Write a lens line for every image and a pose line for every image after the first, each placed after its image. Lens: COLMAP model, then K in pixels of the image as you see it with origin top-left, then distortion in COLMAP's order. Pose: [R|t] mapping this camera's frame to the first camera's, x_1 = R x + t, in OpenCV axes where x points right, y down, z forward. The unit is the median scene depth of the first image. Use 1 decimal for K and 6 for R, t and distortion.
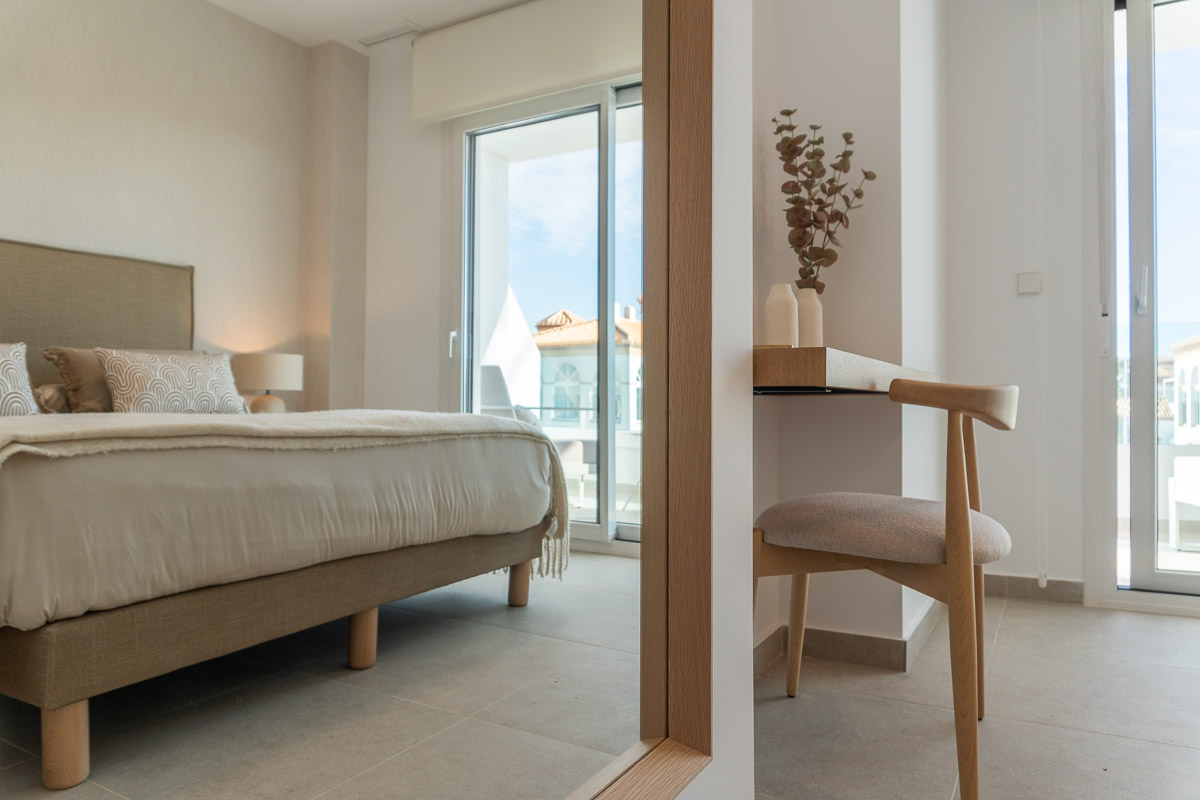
lens RADIAL K [[814.9, 0, 600.0], [0, 814.9, 400.0], [0, 0, 1]] dist [-0.007225, -0.004628]
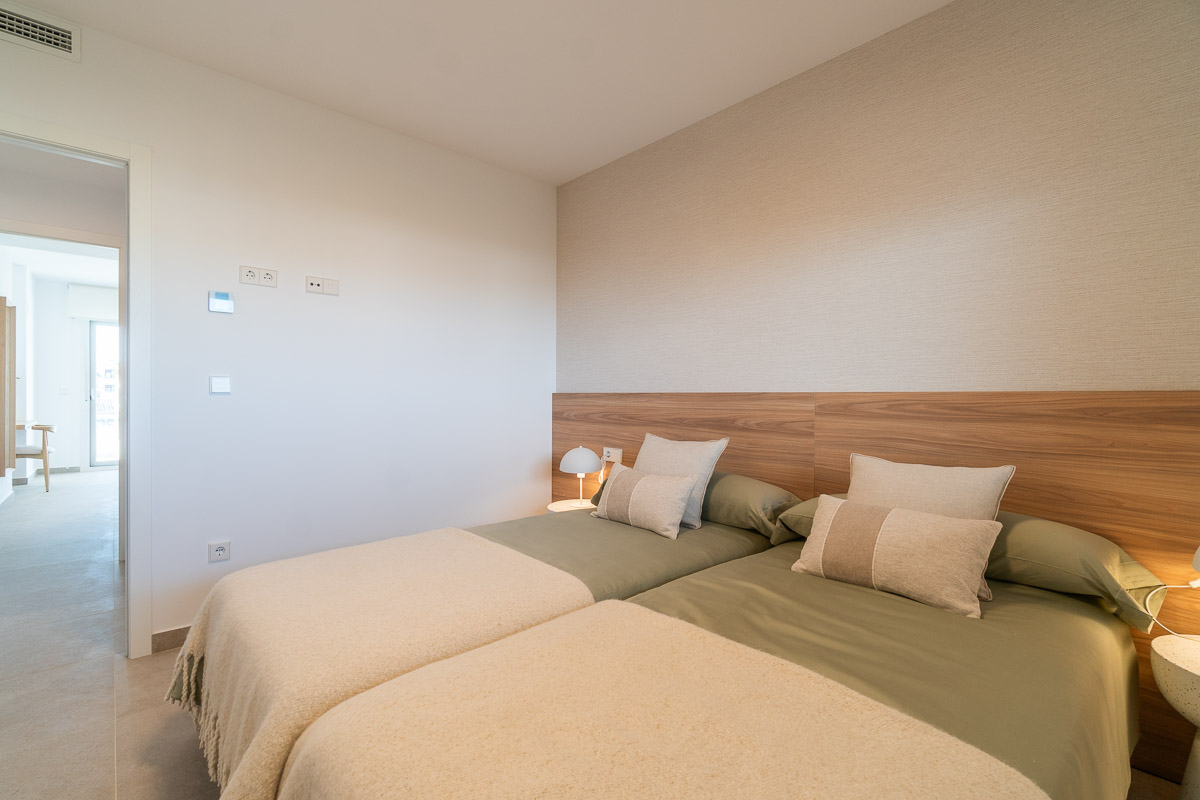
lens RADIAL K [[543.7, 0, 600.0], [0, 543.7, 400.0], [0, 0, 1]] dist [0.000808, -0.000038]
pose [[0.322184, 0.001128, 0.946676, -1.800262], [-0.005027, 0.999987, 0.000520, -0.197211], [-0.946664, -0.004926, 0.322185, -3.680020]]
